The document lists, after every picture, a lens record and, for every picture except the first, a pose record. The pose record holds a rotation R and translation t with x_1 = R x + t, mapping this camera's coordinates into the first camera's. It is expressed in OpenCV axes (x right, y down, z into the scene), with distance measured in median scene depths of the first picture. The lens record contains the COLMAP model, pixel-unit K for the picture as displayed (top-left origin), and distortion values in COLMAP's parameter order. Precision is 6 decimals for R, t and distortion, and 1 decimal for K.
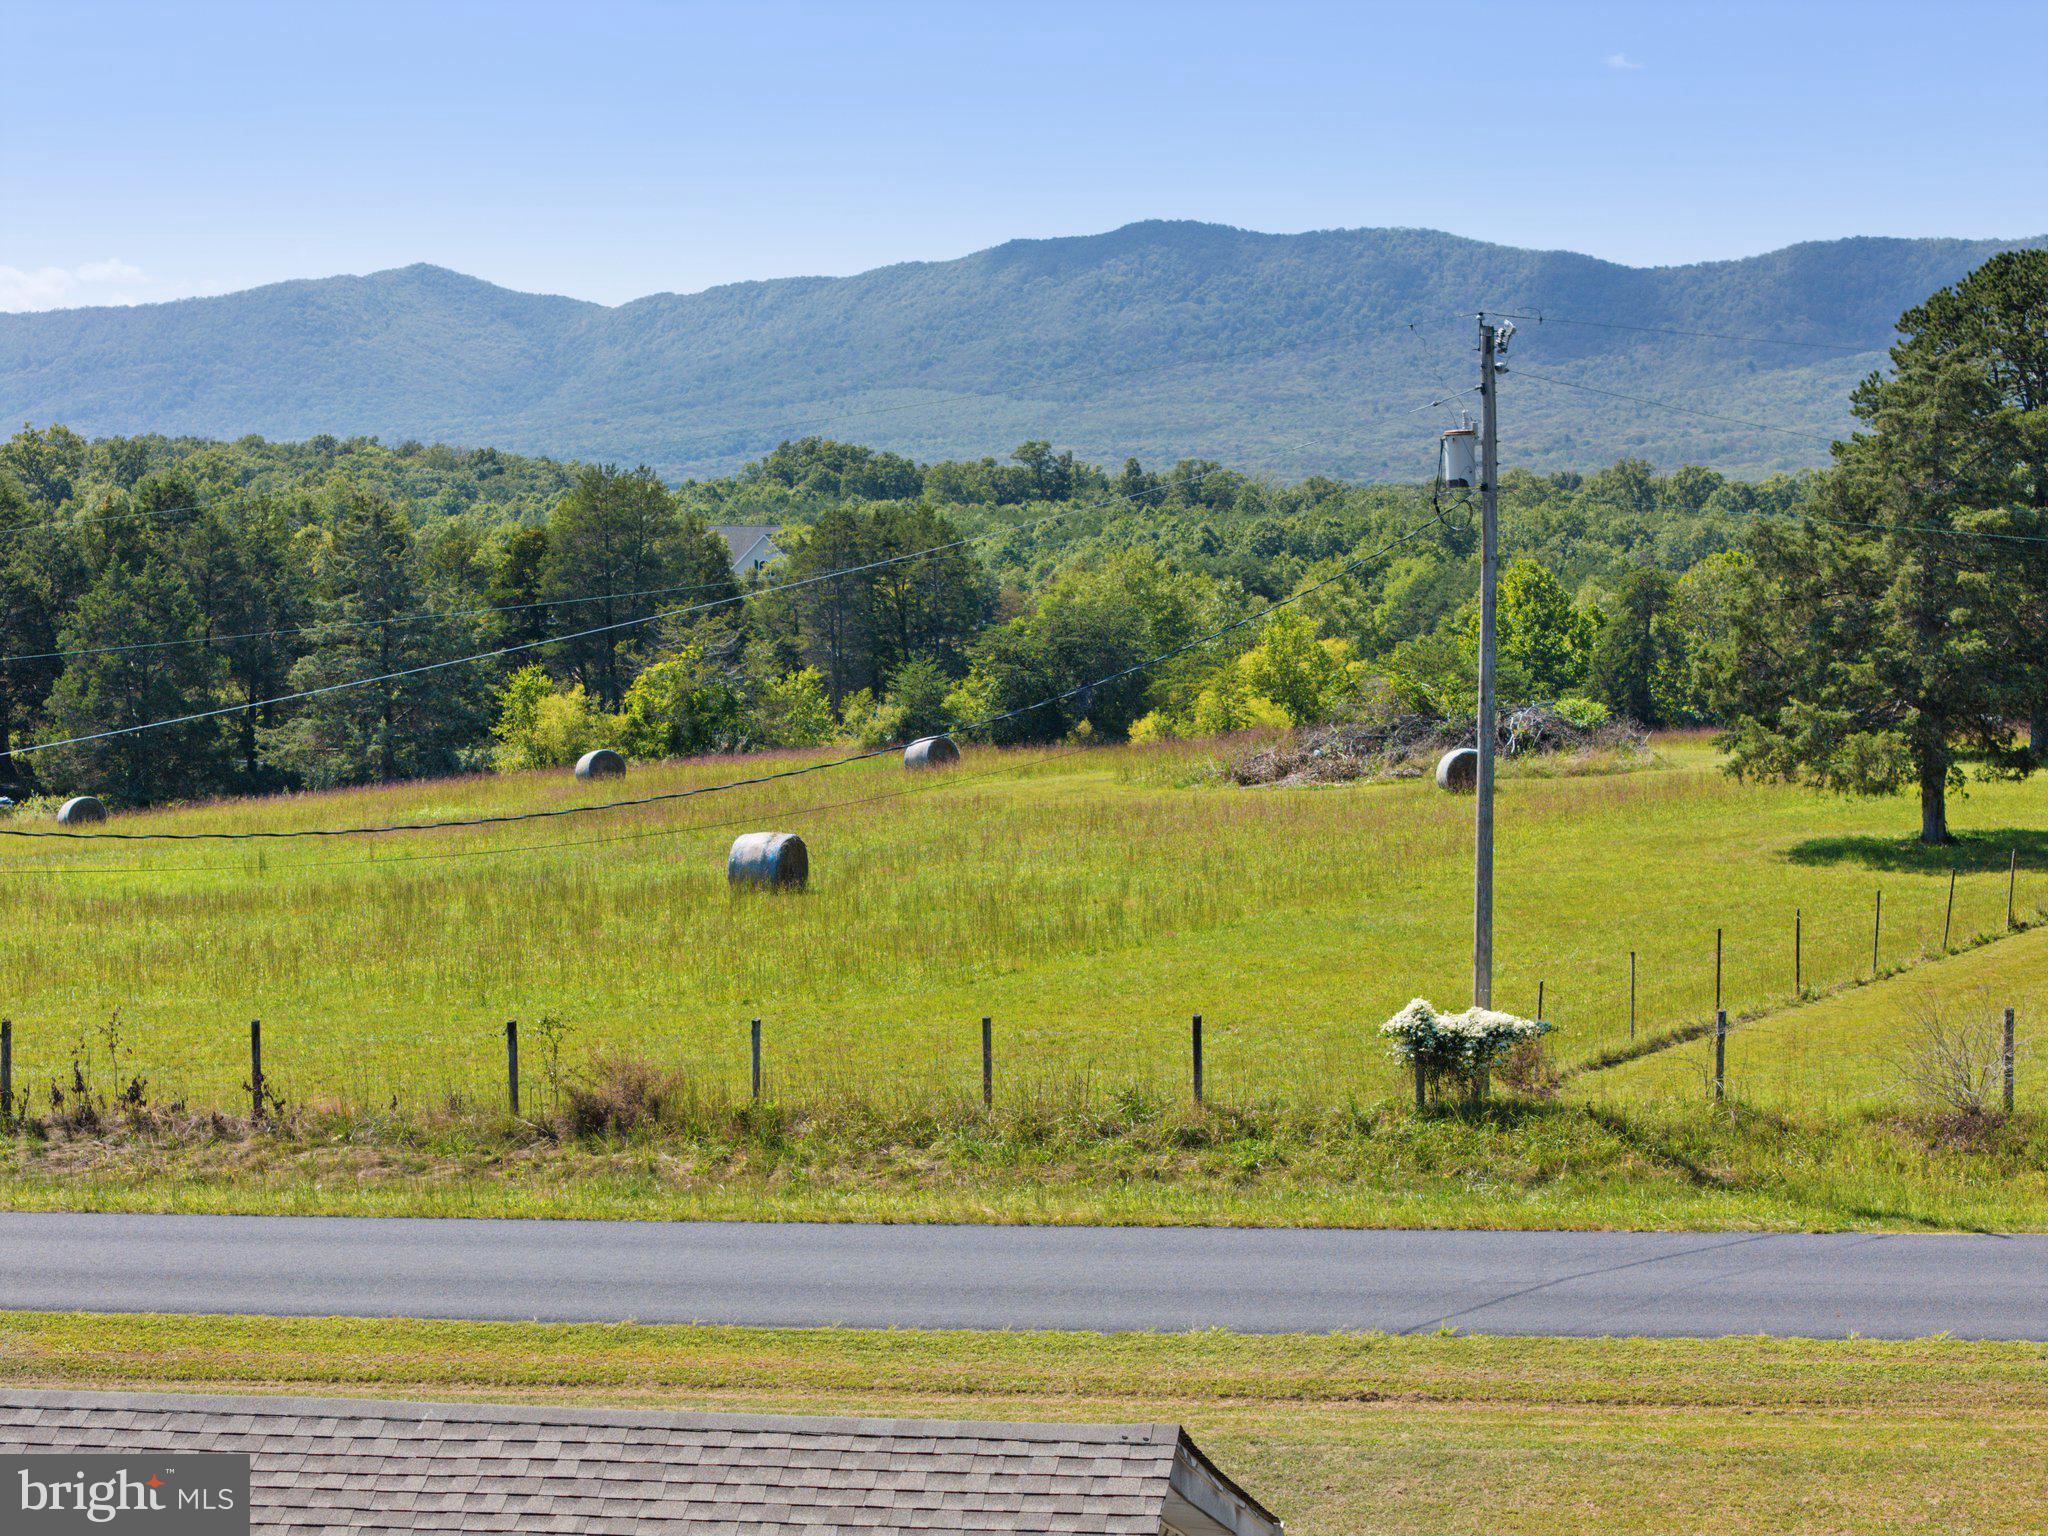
lens RADIAL K [[4095.5, 0, 949.9], [0, 4095.5, 768.2], [0, 0, 1]] dist [-0.025873, -0.099937]
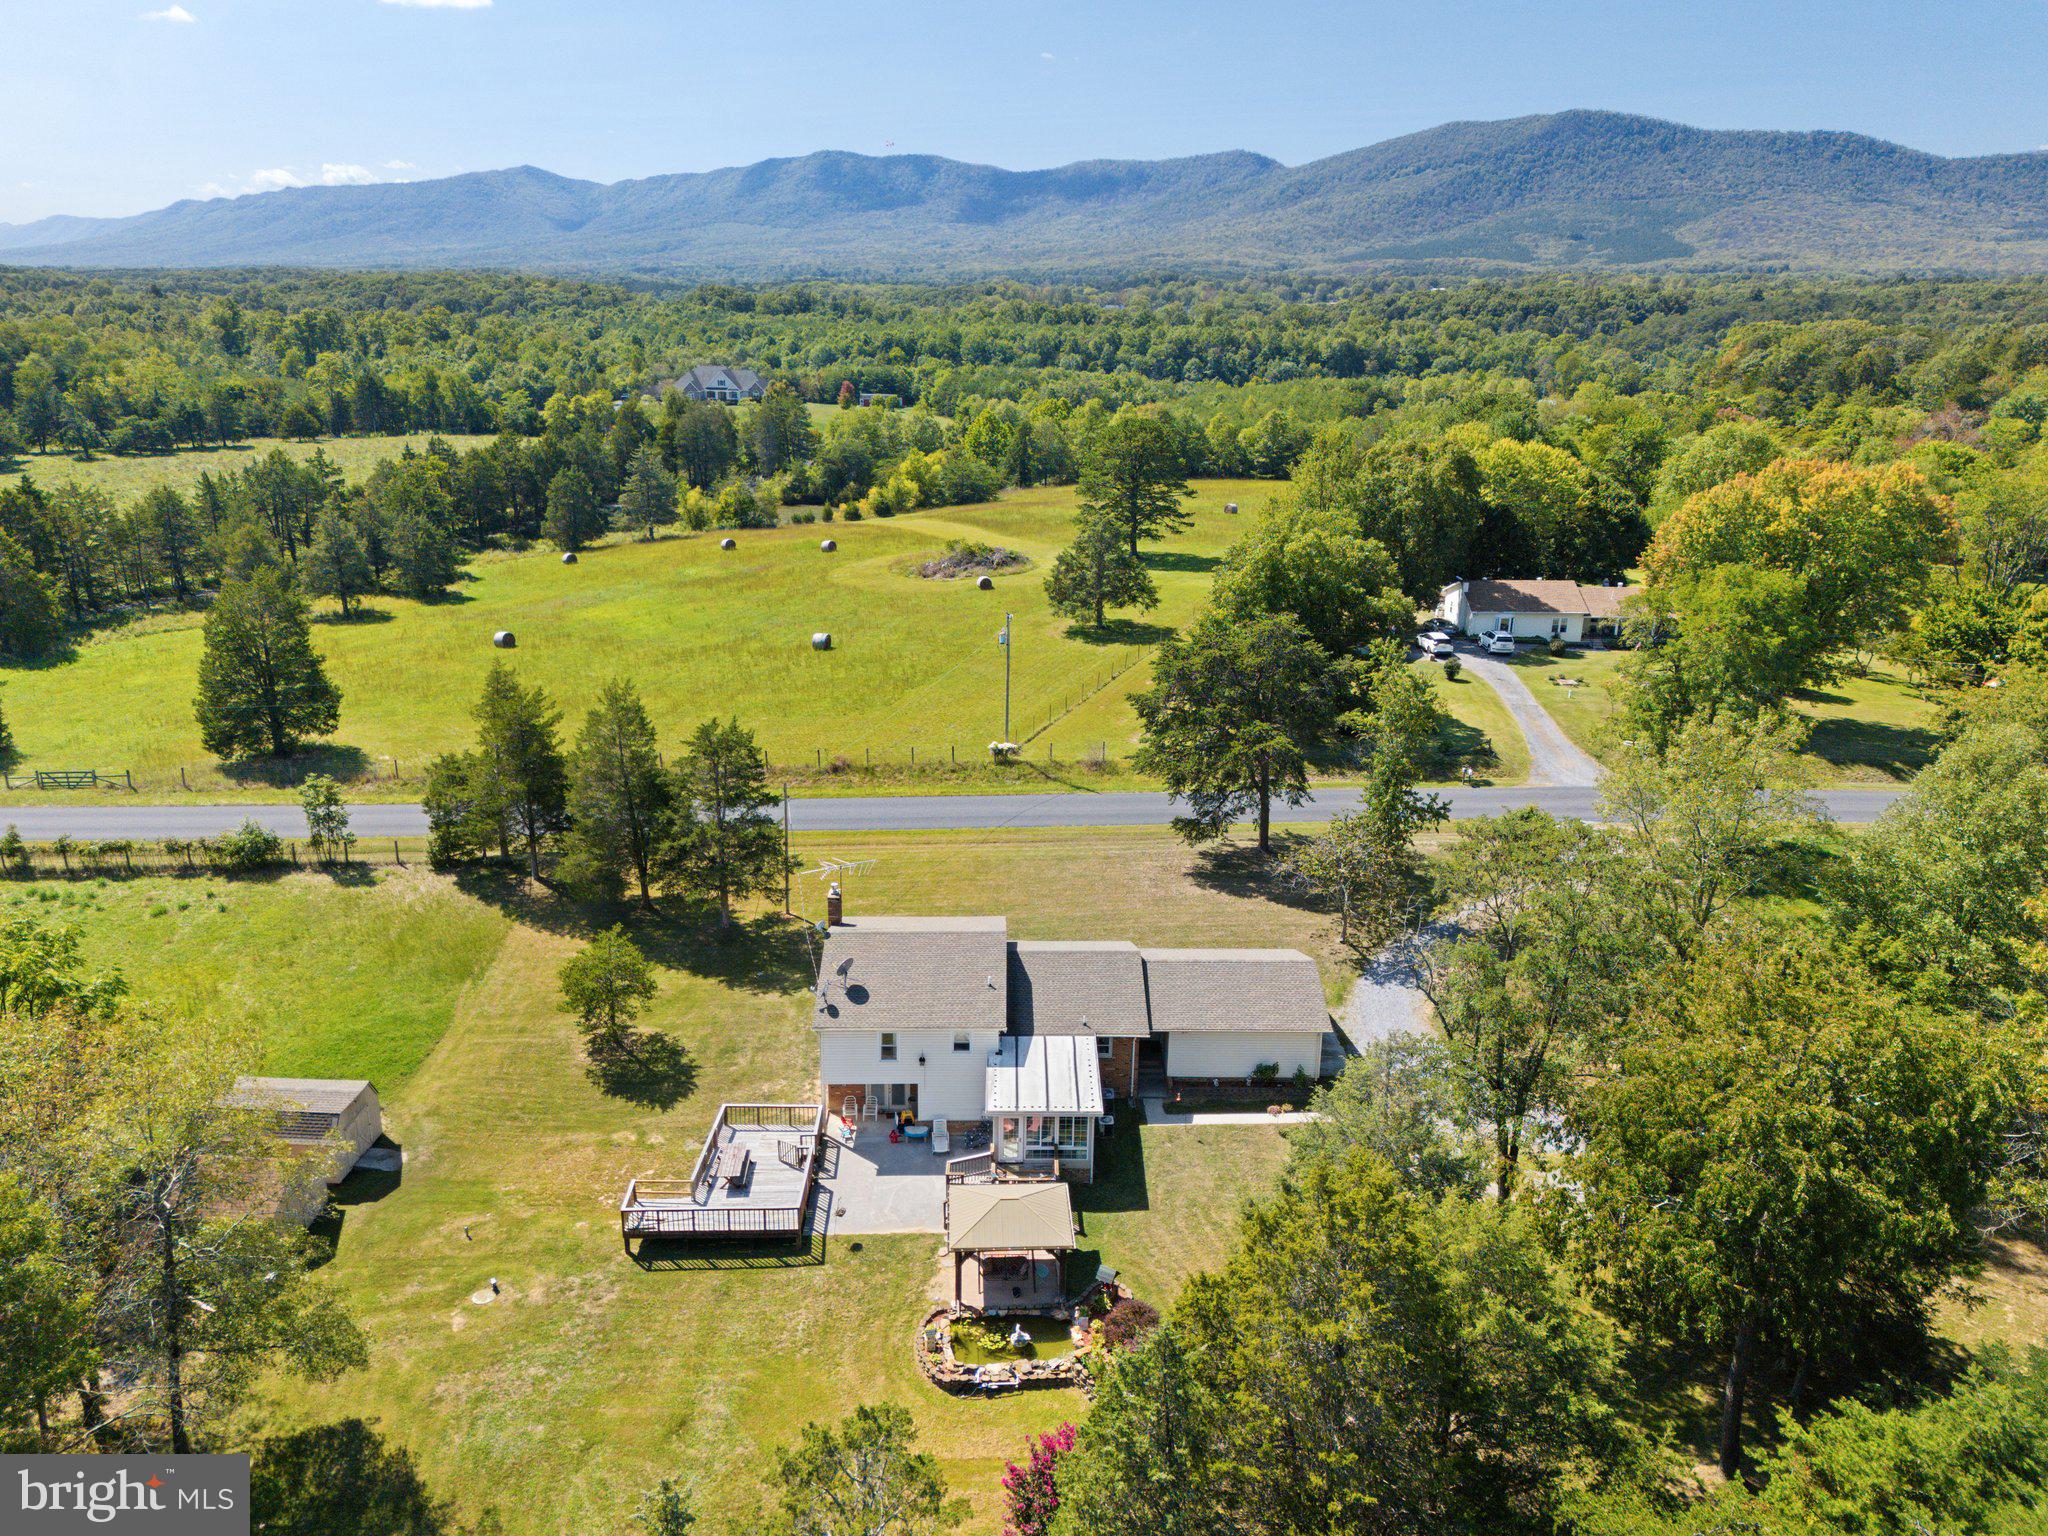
lens RADIAL K [[1546.7, 0, 1021.7], [0, 1546.7, 764.2], [0, 0, 1]] dist [0.099979, -0.124719]
pose [[0.985289, -0.043716, 0.165212, -0.176681], [-0.000359, 0.966198, 0.257802, -0.417876], [-0.170897, -0.254069, 0.951968, -0.884406]]
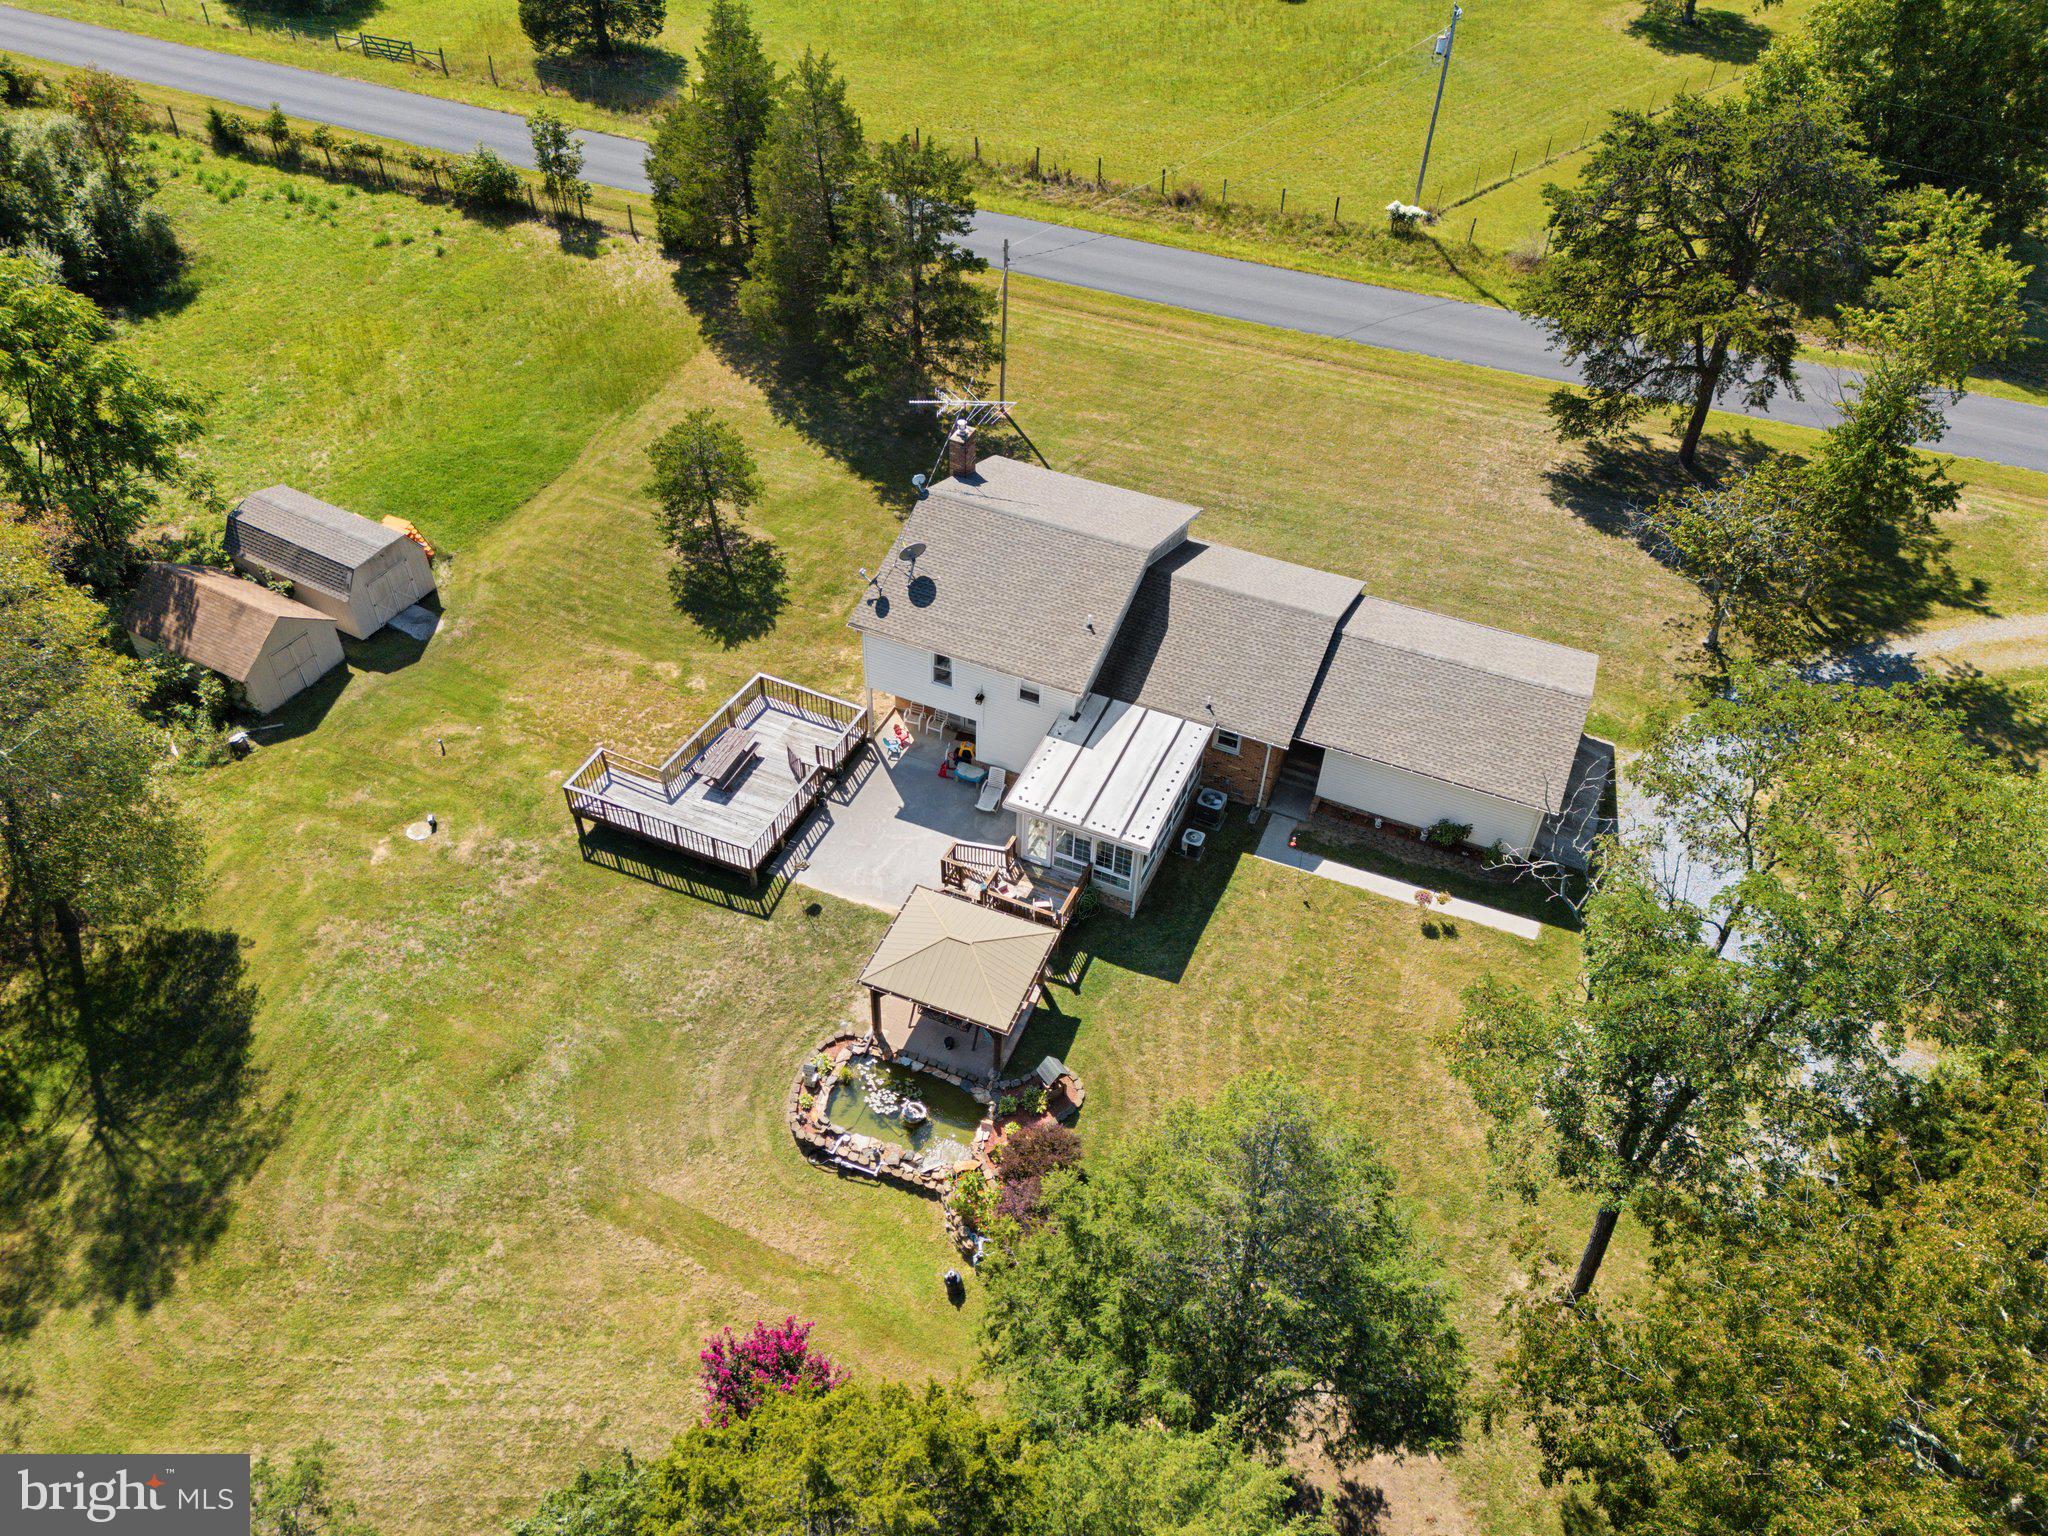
lens RADIAL K [[1546.7, 0, 1021.7], [0, 1546.7, 764.2], [0, 0, 1]] dist [0.099979, -0.124719]
pose [[0.965397, 0.198736, -0.168854, 0.124340], [-0.047102, 0.769724, 0.636637, -0.440927], [0.256494, -0.606654, 0.752451, -0.489929]]
